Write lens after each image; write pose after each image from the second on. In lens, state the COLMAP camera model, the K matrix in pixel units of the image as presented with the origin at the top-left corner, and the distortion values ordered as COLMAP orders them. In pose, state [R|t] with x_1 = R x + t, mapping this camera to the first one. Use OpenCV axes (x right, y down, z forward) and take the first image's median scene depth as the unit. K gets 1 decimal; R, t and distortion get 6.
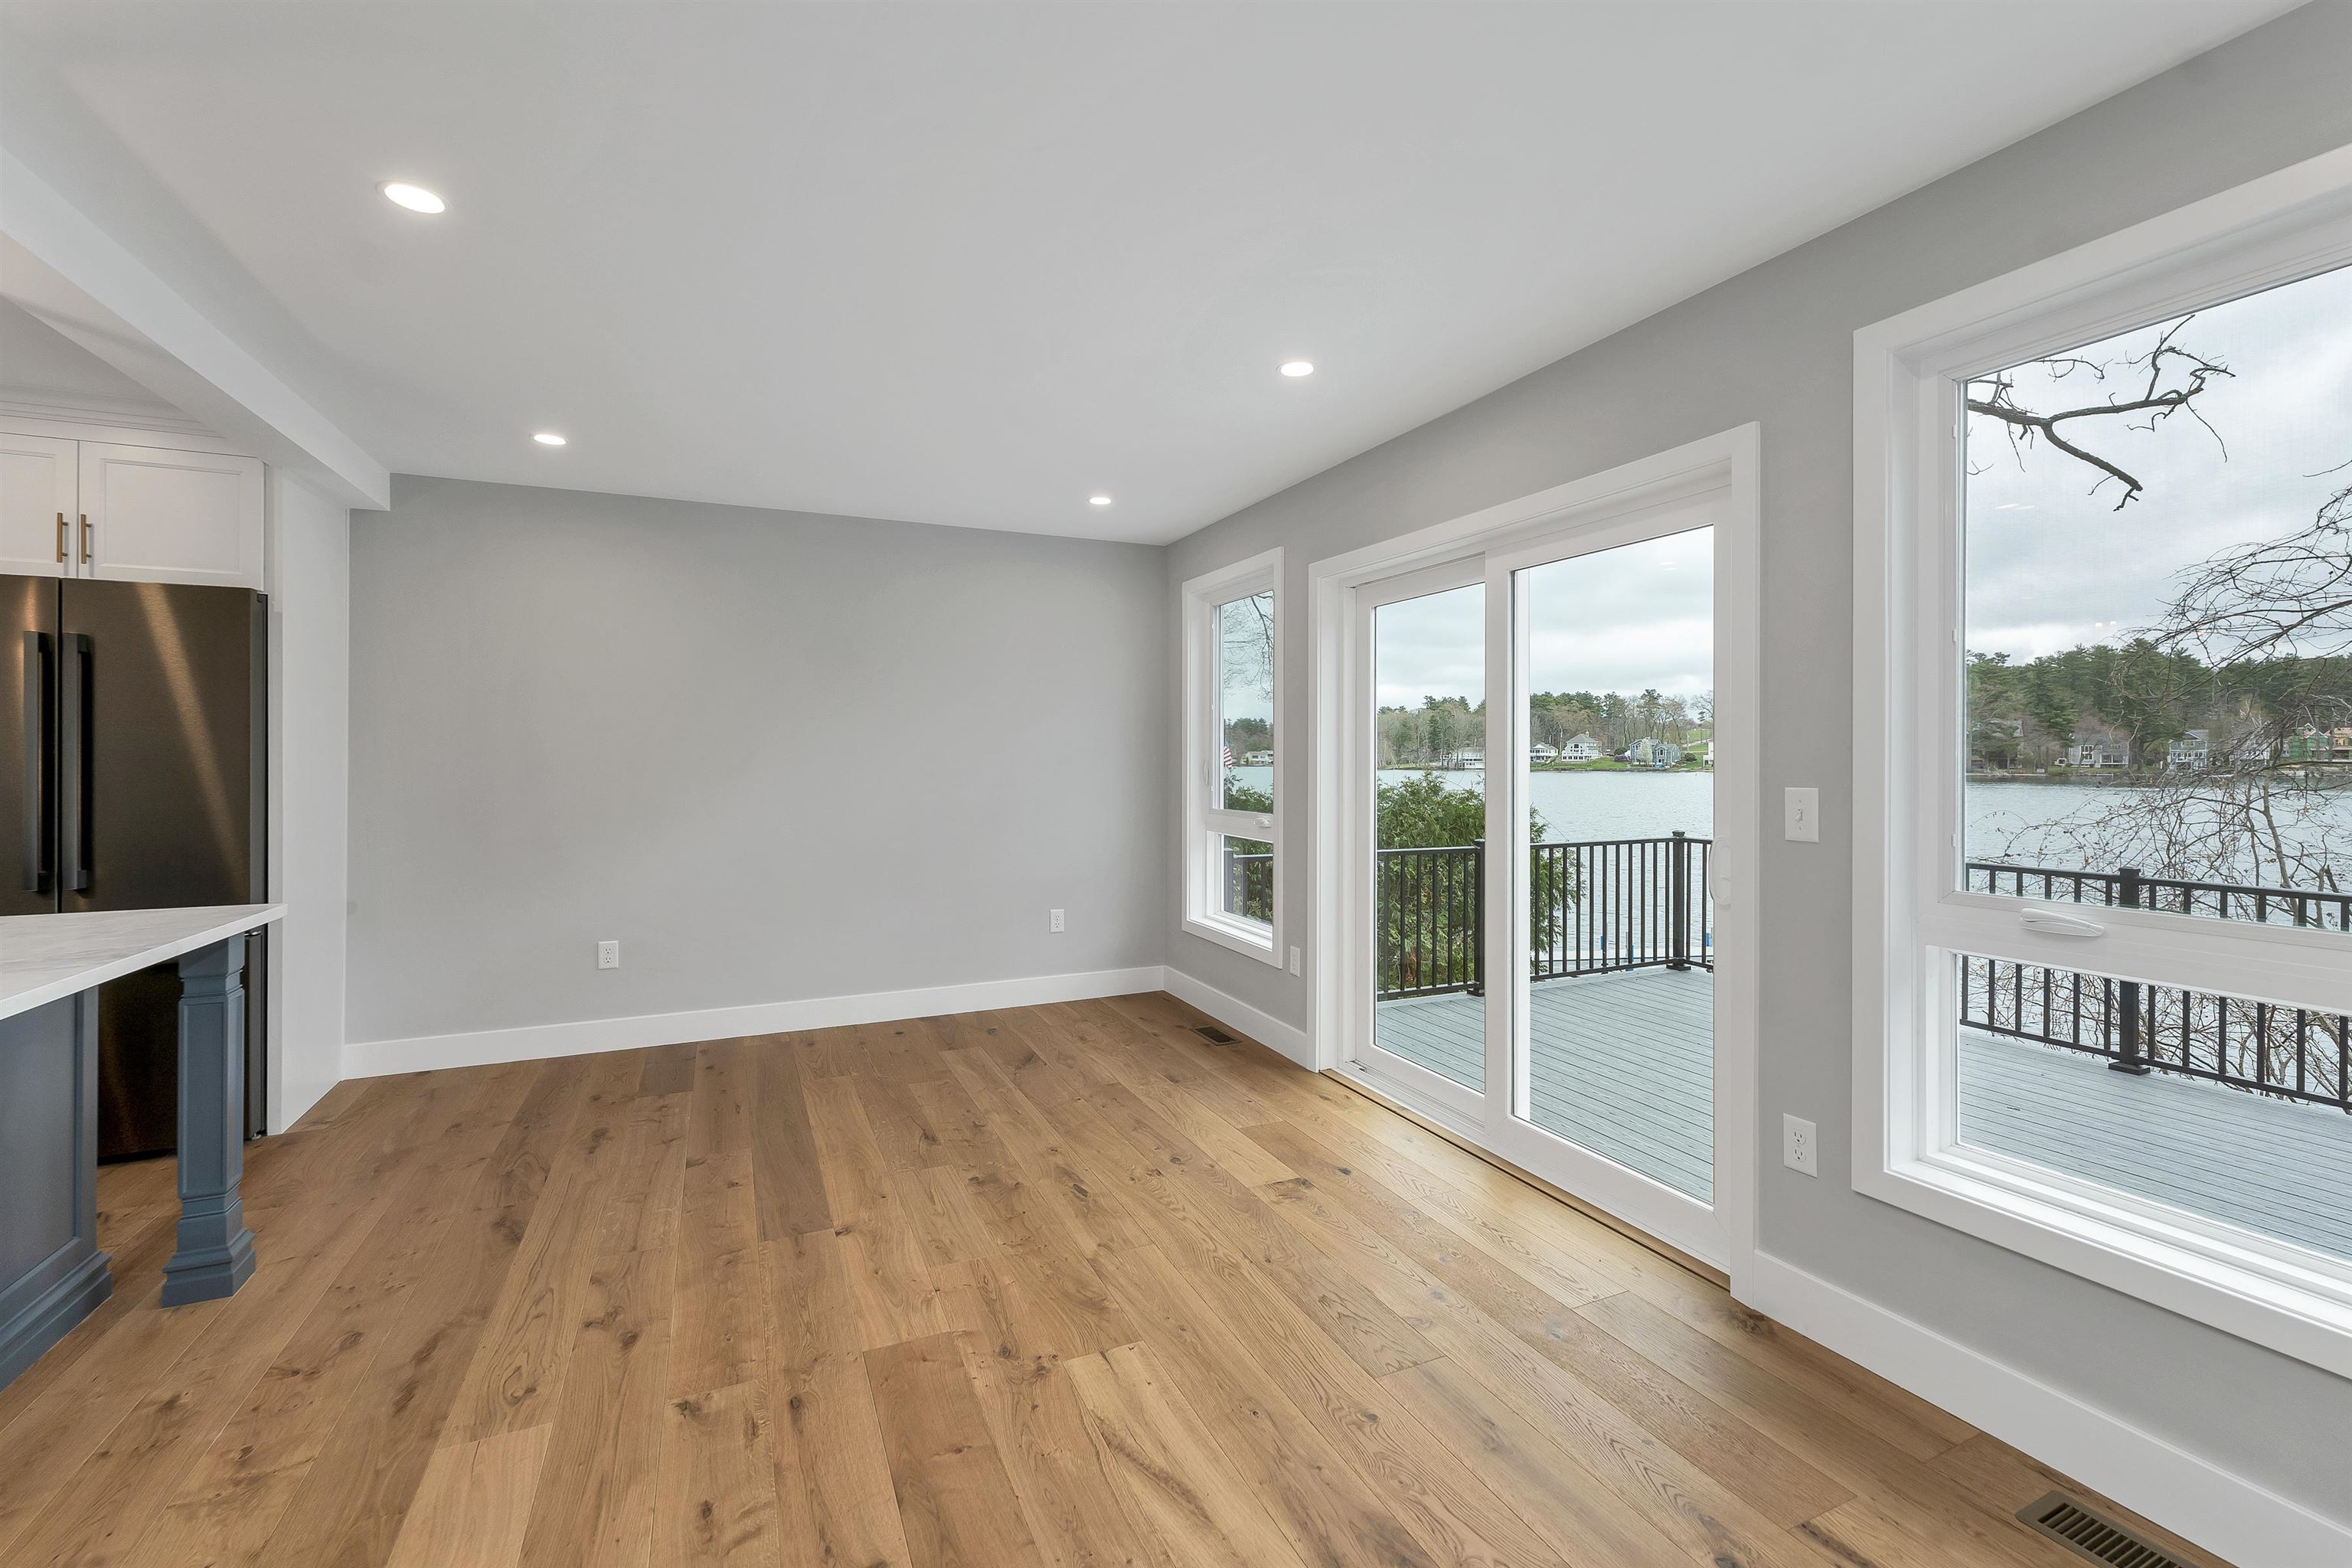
lens RADIAL K [[1000.4, 0, 1172.1], [0, 1000.4, 760.2], [0, 0, 1]] dist [0.002902, 0.000373]
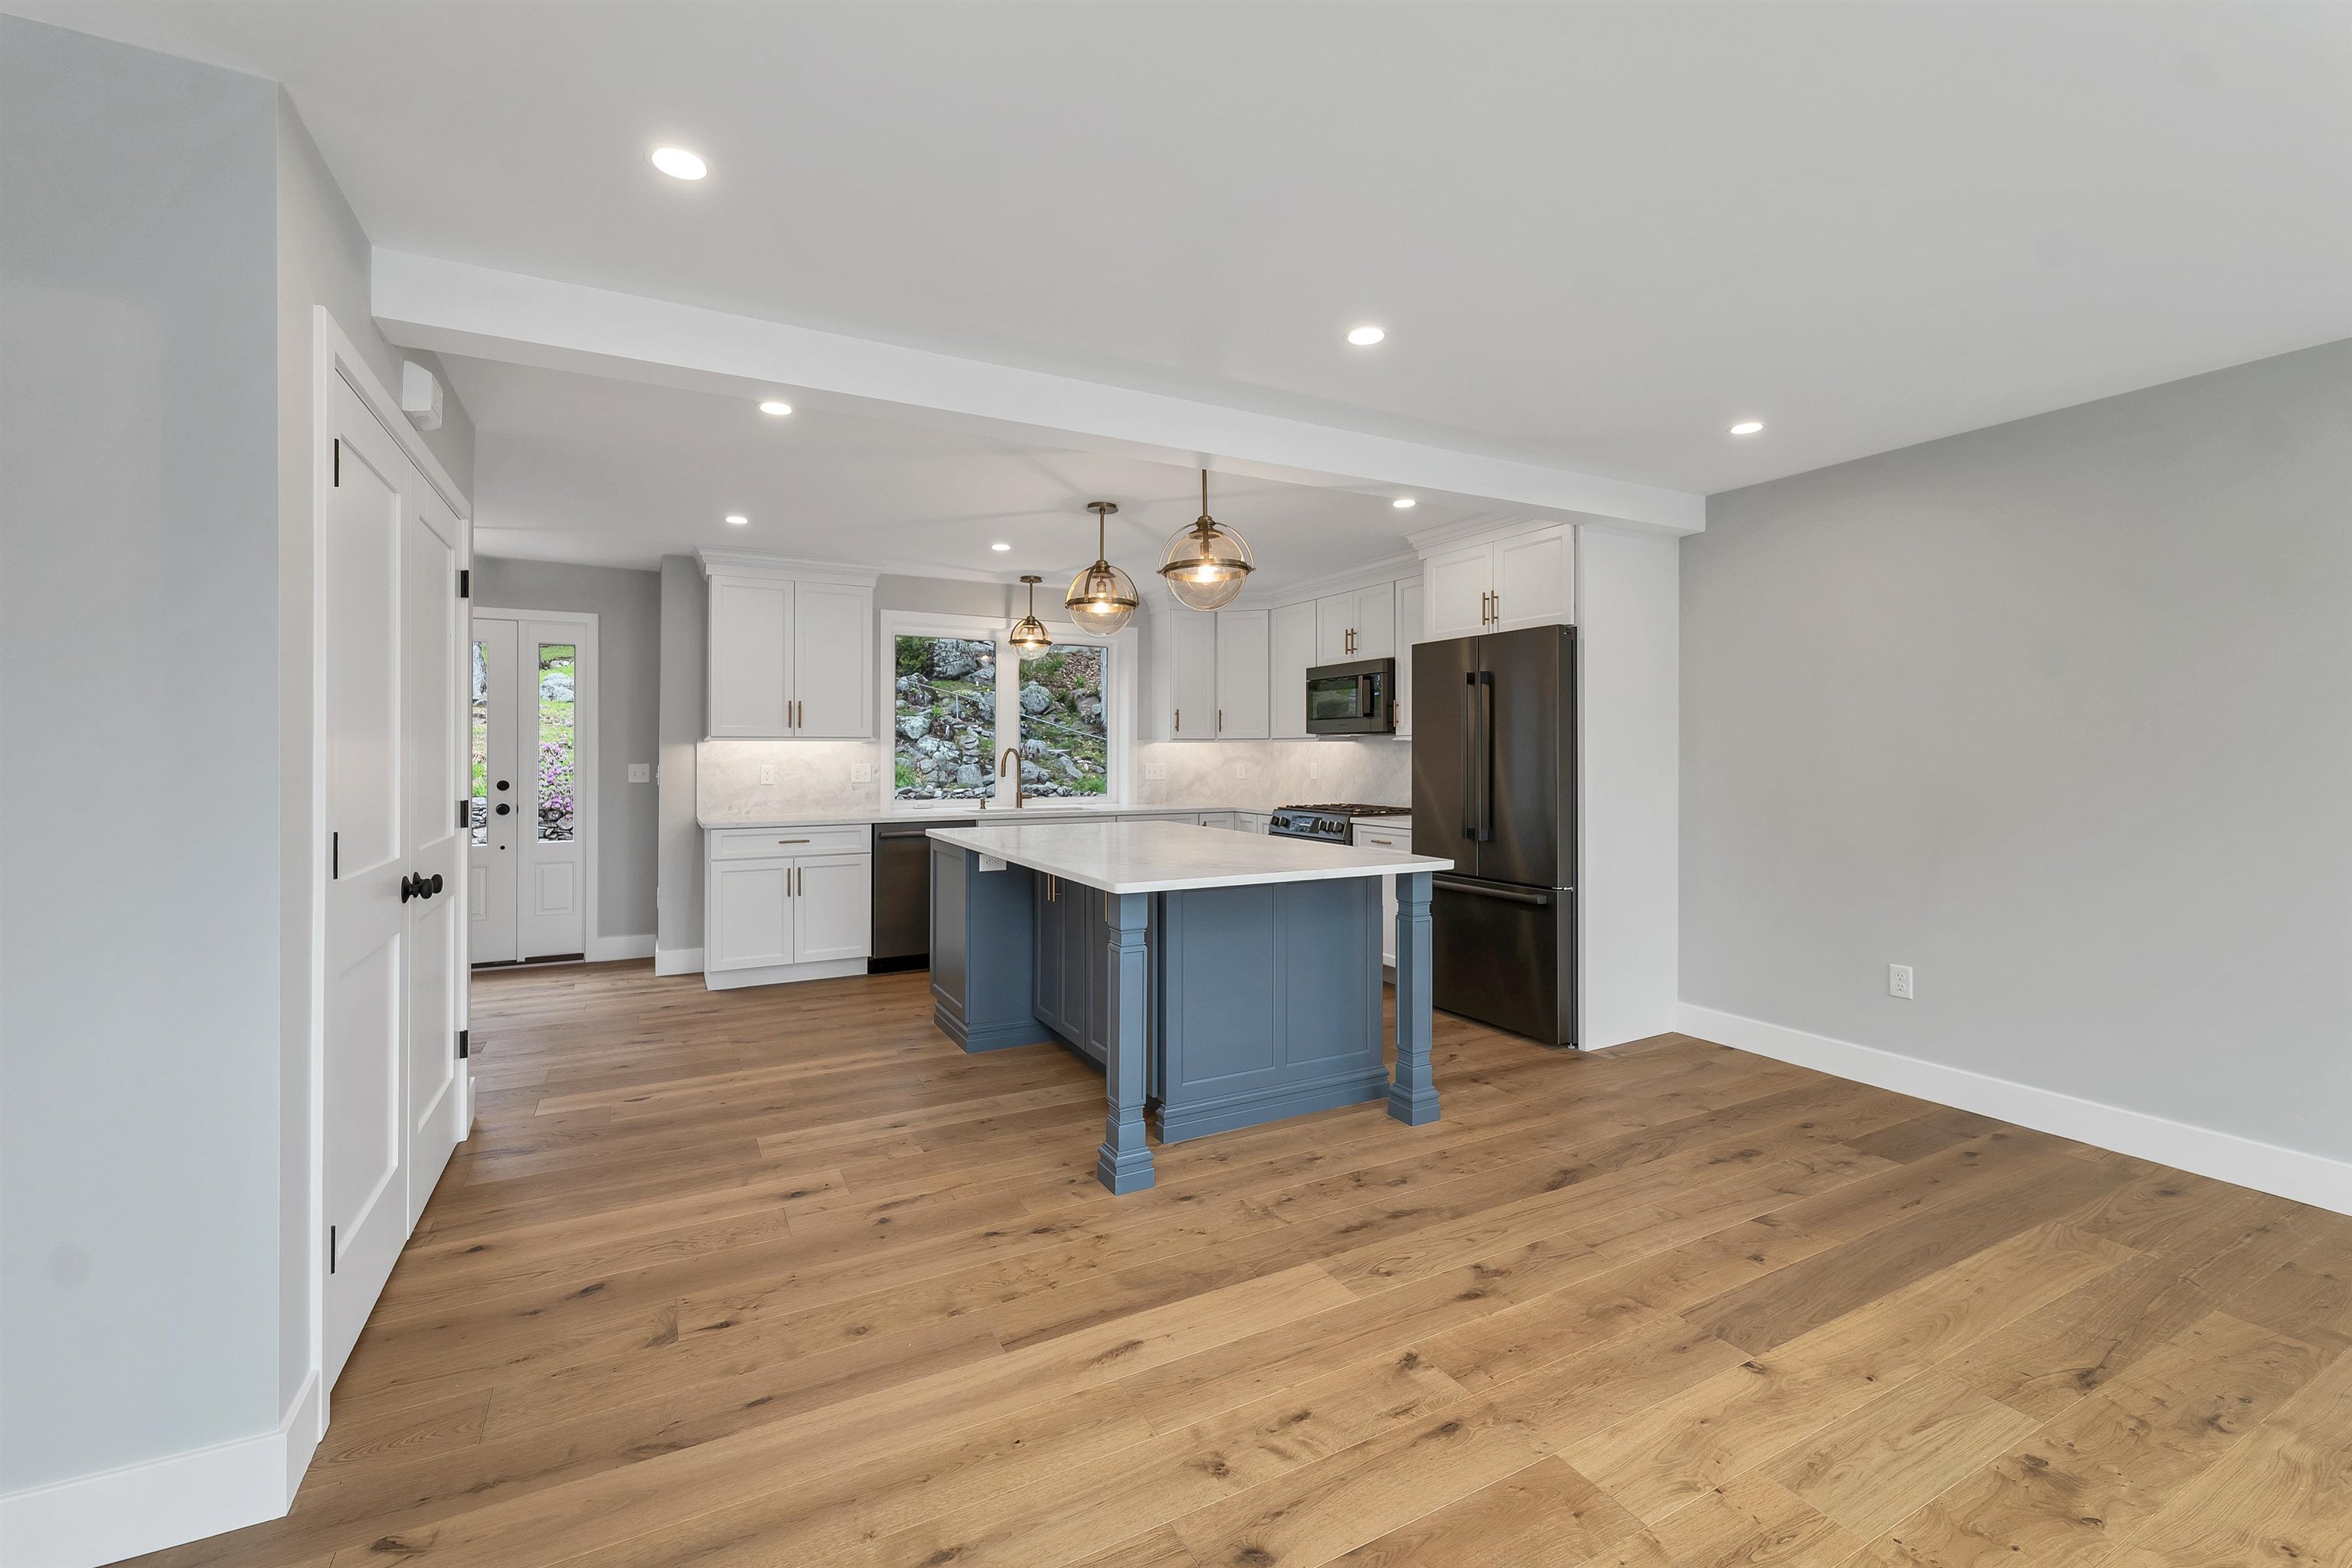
lens RADIAL K [[1000.4, 0, 1172.1], [0, 1000.4, 760.2], [0, 0, 1]] dist [0.002902, 0.000373]
pose [[0.043514, 0.006803, -0.999030, 0.346483], [-0.002337, 0.999975, 0.006708, -0.001626], [0.999050, 0.002043, 0.043528, 0.423505]]
